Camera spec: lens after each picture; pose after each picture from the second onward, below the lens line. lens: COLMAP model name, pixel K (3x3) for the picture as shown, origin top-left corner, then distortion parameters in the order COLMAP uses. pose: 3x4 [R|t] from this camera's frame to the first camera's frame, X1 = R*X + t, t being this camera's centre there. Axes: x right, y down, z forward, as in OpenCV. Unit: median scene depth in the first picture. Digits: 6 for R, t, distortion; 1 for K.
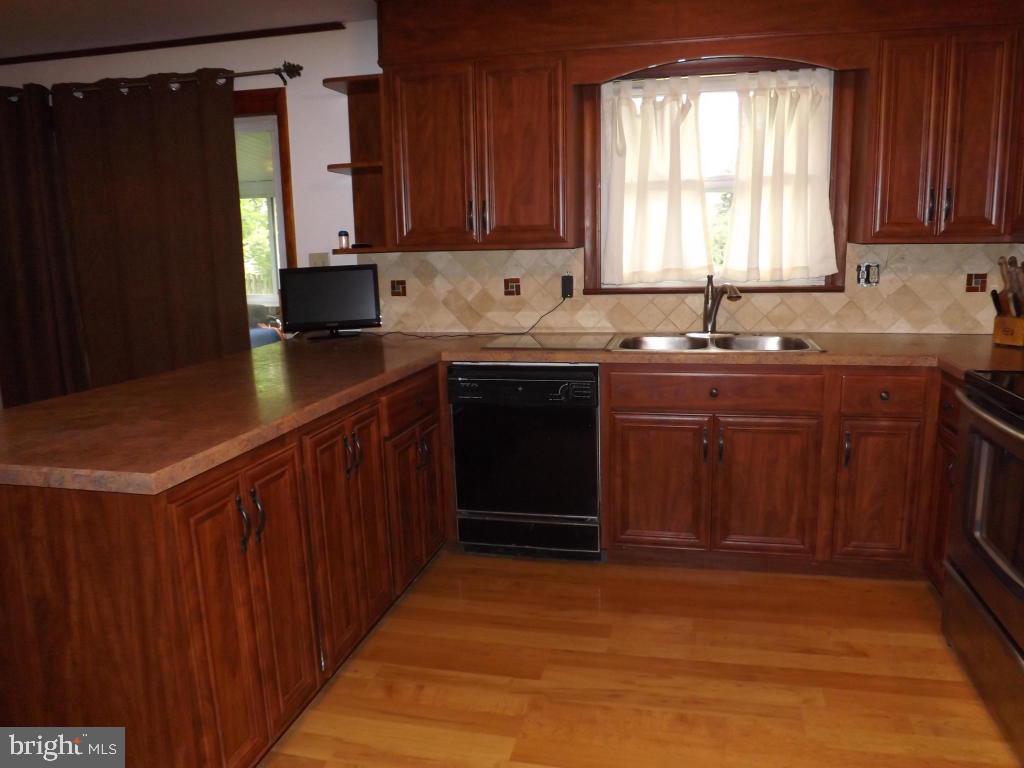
lens RADIAL K [[747.1, 0, 514.1], [0, 747.1, 388.4], [0, 0, 1]] dist [-0.058201, 0.013118]
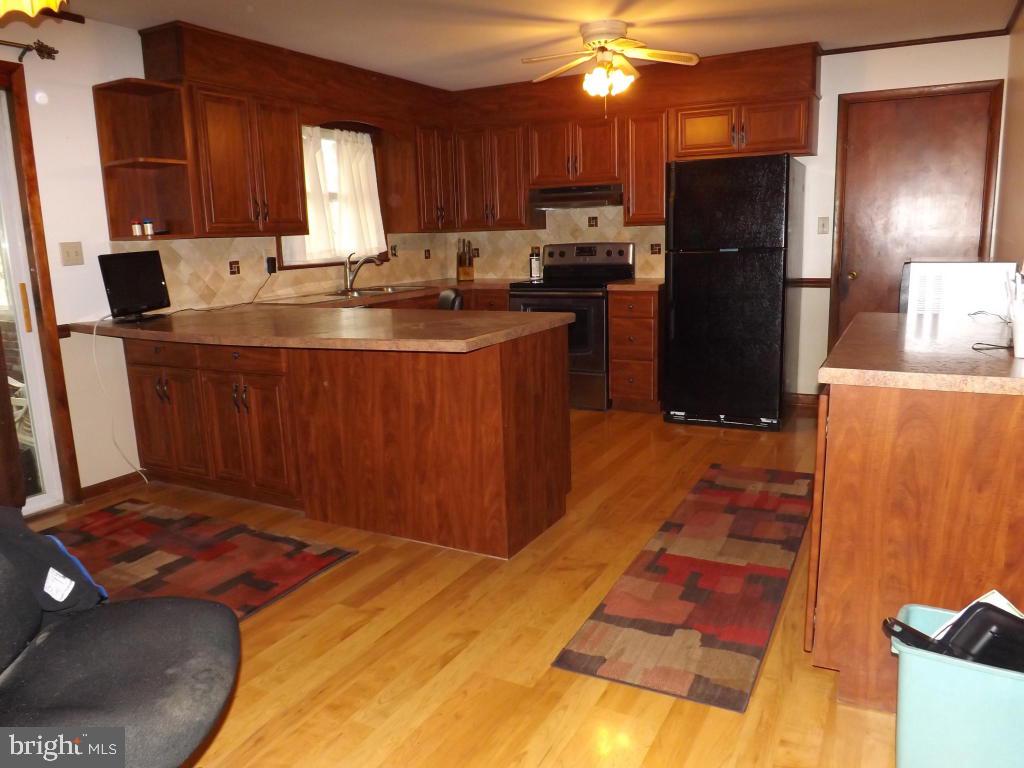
lens RADIAL K [[747.1, 0, 519.4], [0, 747.1, 383.4], [0, 0, 1]] dist [-0.058201, 0.013118]
pose [[0.270497, -0.173420, 0.946972, -1.106774], [0.202738, 0.971845, 0.120064, 0.001842], [-0.941131, 0.159511, 0.298040, 0.204596]]
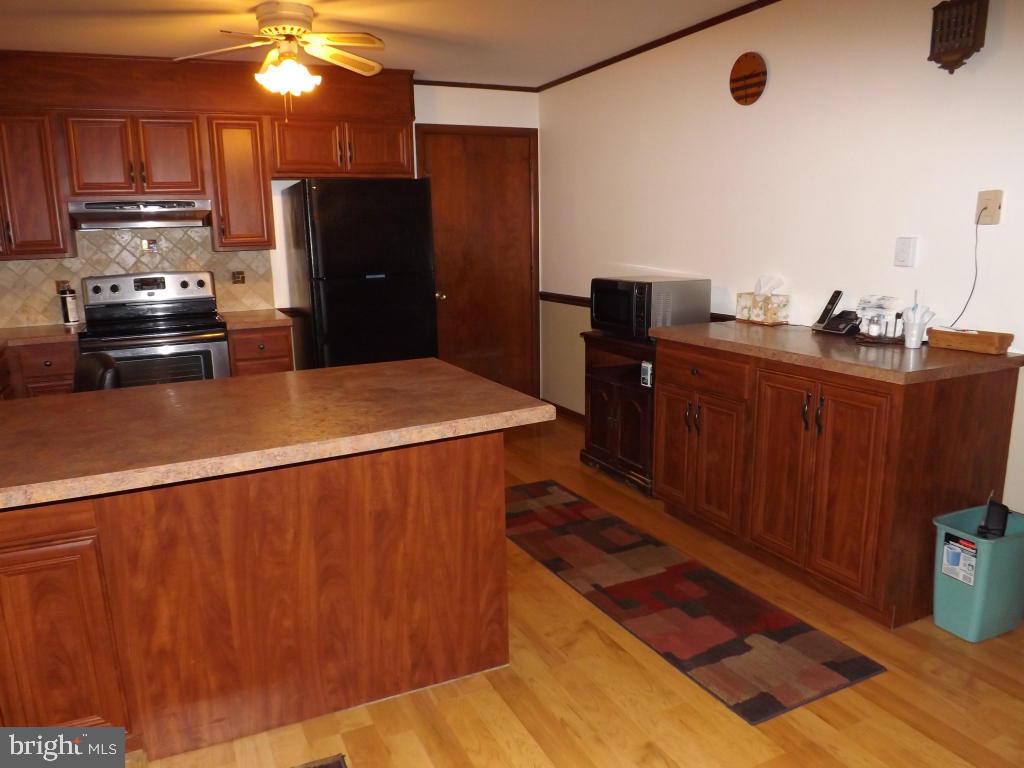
lens RADIAL K [[747.1, 0, 494.6], [0, 747.1, 388.0], [0, 0, 1]] dist [-0.058201, 0.013118]
pose [[-0.604055, -0.125746, 0.786960, -0.845490], [0.186010, 0.937953, 0.292650, -0.147761], [-0.774931, 0.323159, -0.543185, 0.799032]]
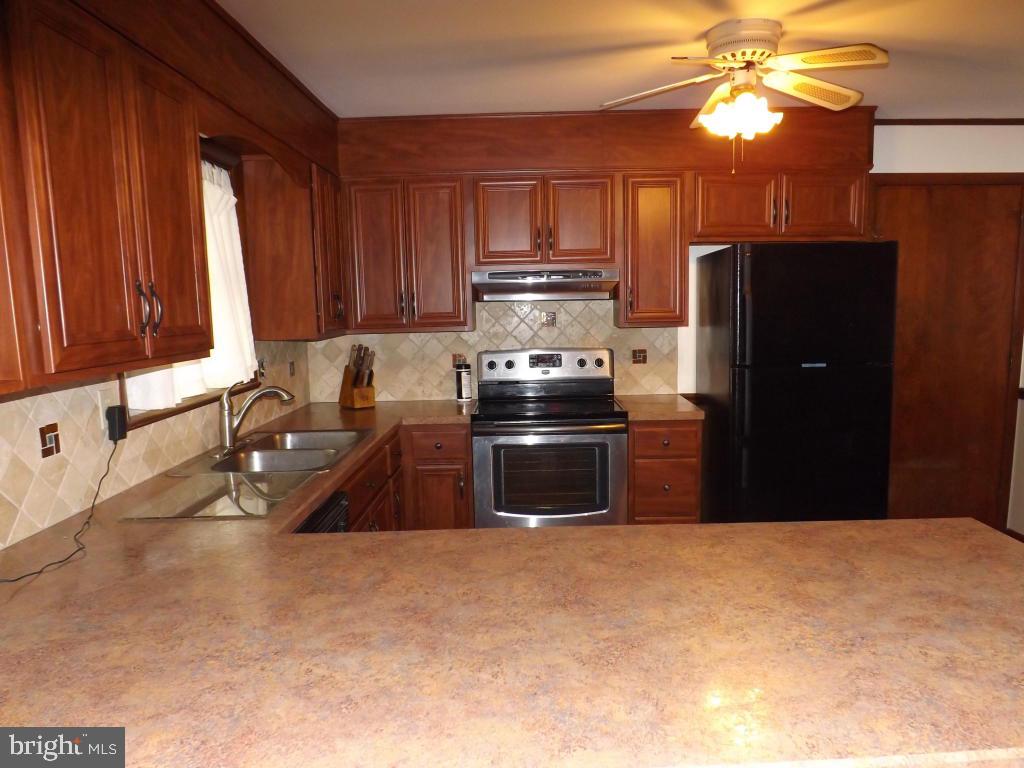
lens RADIAL K [[747.1, 0, 527.1], [0, 747.1, 399.6], [0, 0, 1]] dist [-0.058201, 0.013118]
pose [[-0.218370, -0.099180, 0.970813, -0.590601], [0.206895, 0.967502, 0.145380, -0.171431], [-0.953682, 0.232603, -0.190753, 0.774434]]
